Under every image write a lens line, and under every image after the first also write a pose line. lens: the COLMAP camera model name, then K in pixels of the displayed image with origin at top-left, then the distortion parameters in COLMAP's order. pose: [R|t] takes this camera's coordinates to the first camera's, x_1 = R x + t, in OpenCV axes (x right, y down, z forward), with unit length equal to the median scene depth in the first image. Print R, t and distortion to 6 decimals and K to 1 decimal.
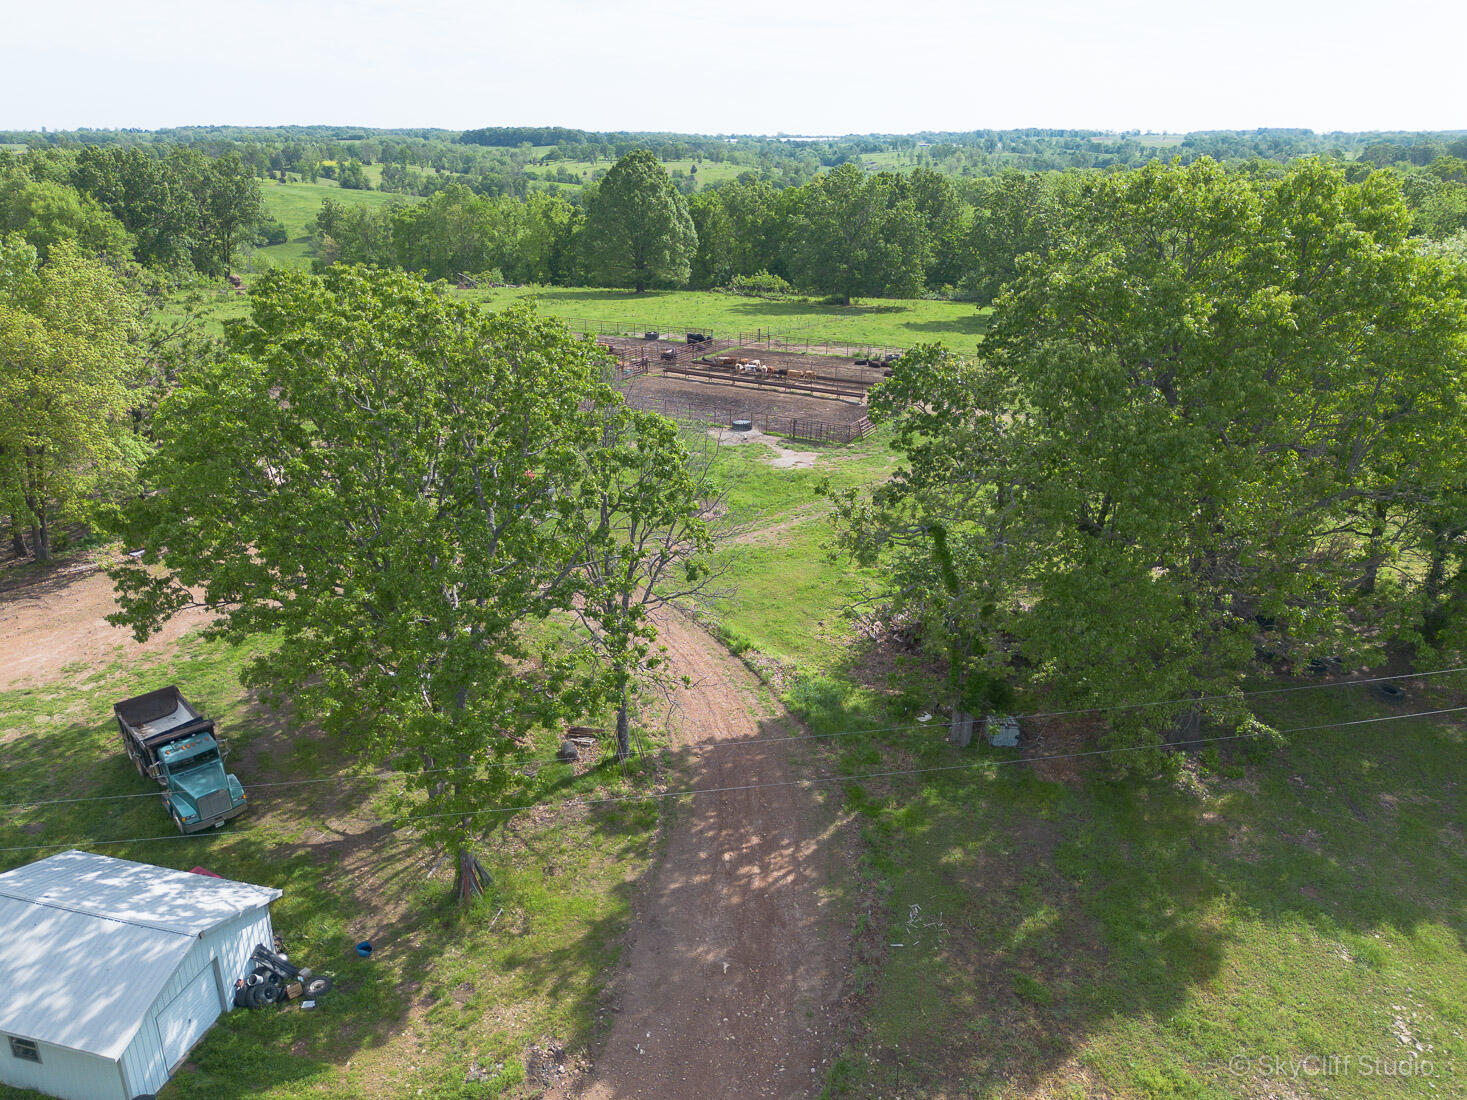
lens RADIAL K [[1036.7, 0, 727.7], [0, 1036.7, 547.3], [0, 0, 1]] dist [0.014495, -0.000854]
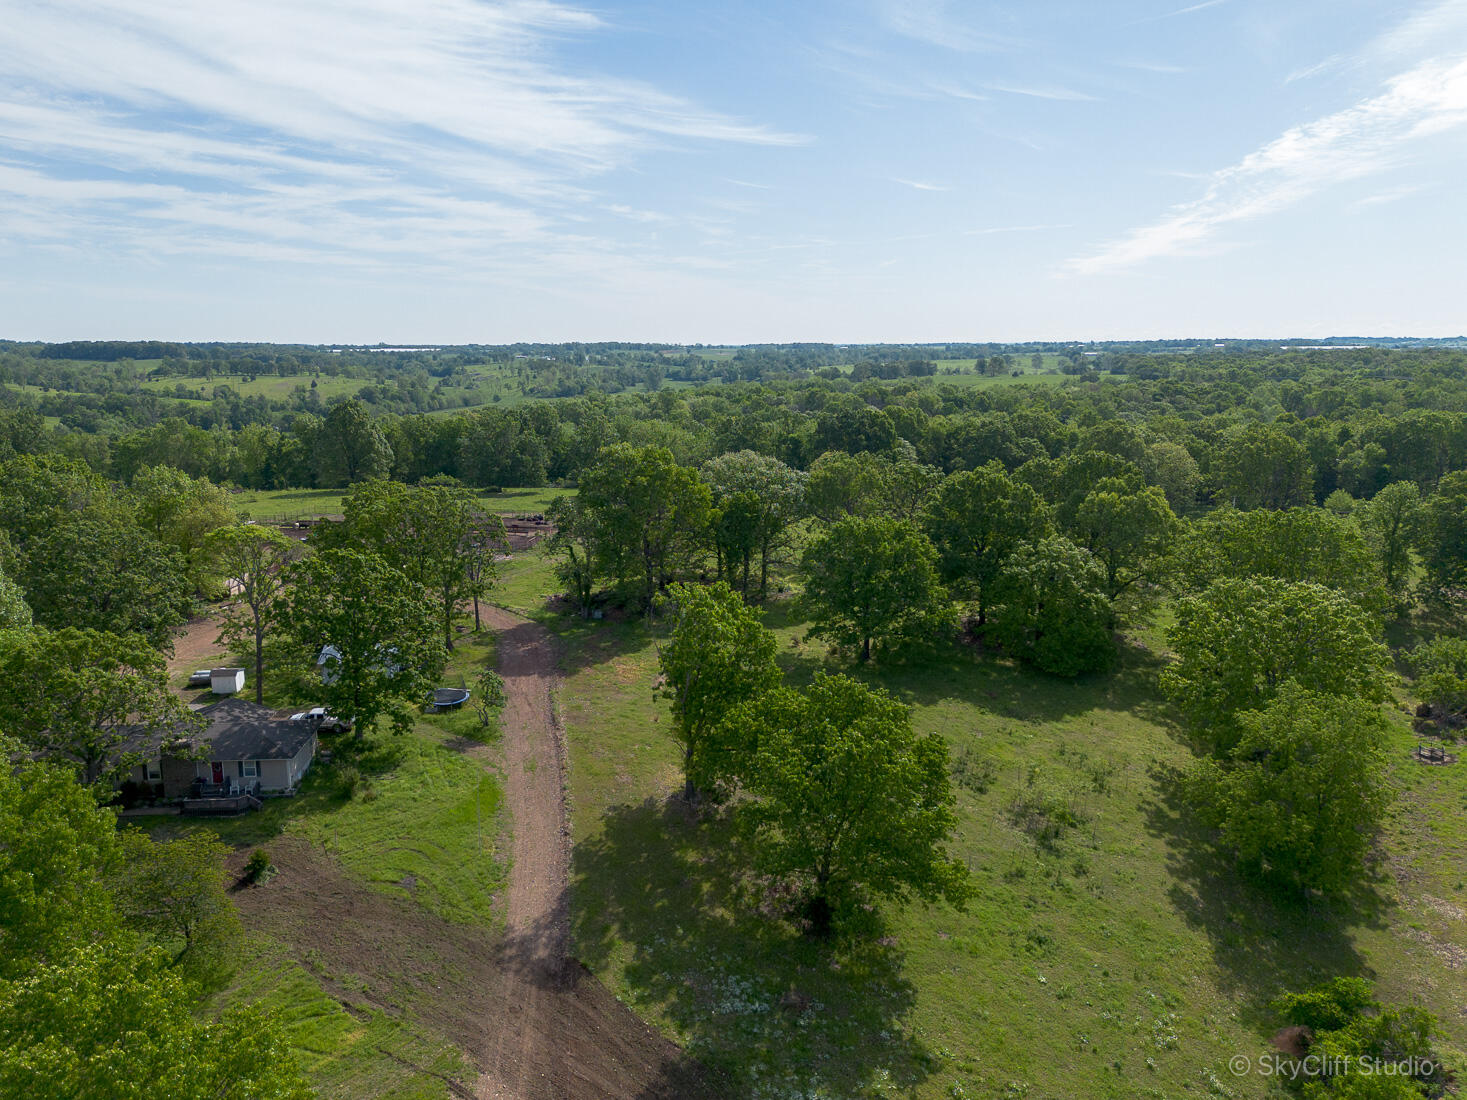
lens RADIAL K [[1036.7, 0, 731.3], [0, 1036.7, 553.0], [0, 0, 1]] dist [0.014495, -0.000854]
pose [[0.931049, -0.067007, 0.358689, -0.027811], [0.128458, 0.980257, -0.150315, 0.030396], [-0.341535, 0.186027, 0.921275, -0.121893]]
